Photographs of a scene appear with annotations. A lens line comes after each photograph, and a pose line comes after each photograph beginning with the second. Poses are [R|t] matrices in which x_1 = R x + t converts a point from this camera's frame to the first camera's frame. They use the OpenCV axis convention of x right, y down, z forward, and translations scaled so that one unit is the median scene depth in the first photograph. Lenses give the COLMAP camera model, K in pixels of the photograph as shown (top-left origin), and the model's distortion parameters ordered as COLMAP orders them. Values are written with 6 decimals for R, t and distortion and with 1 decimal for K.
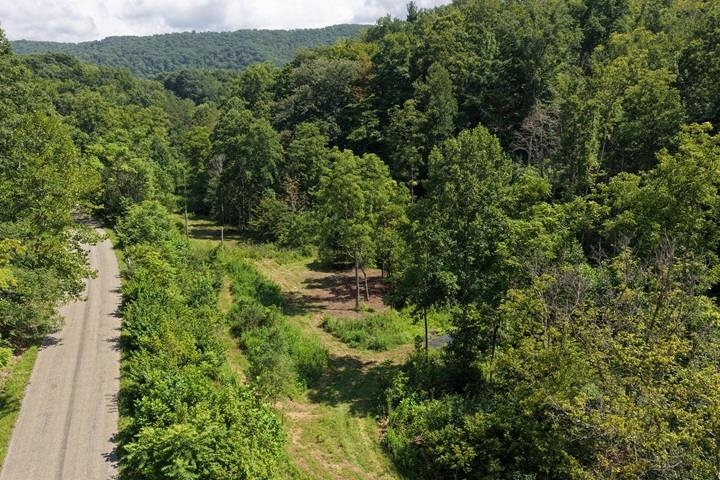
lens RADIAL K [[580.2, 0, 358.6], [0, 580.2, 240.5], [0, 0, 1]] dist [0.007072, 0.016617]
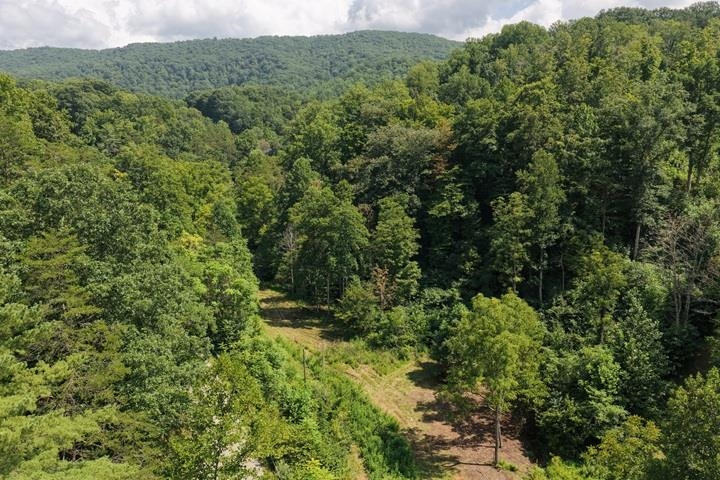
lens RADIAL K [[580.2, 0, 361.3], [0, 580.2, 239.5], [0, 0, 1]] dist [0.007072, 0.016617]
pose [[0.999796, 0.004110, -0.019755, -0.110760], [-0.004135, 0.999991, -0.001197, -0.130974], [0.019750, 0.001278, 0.999804, 0.052282]]
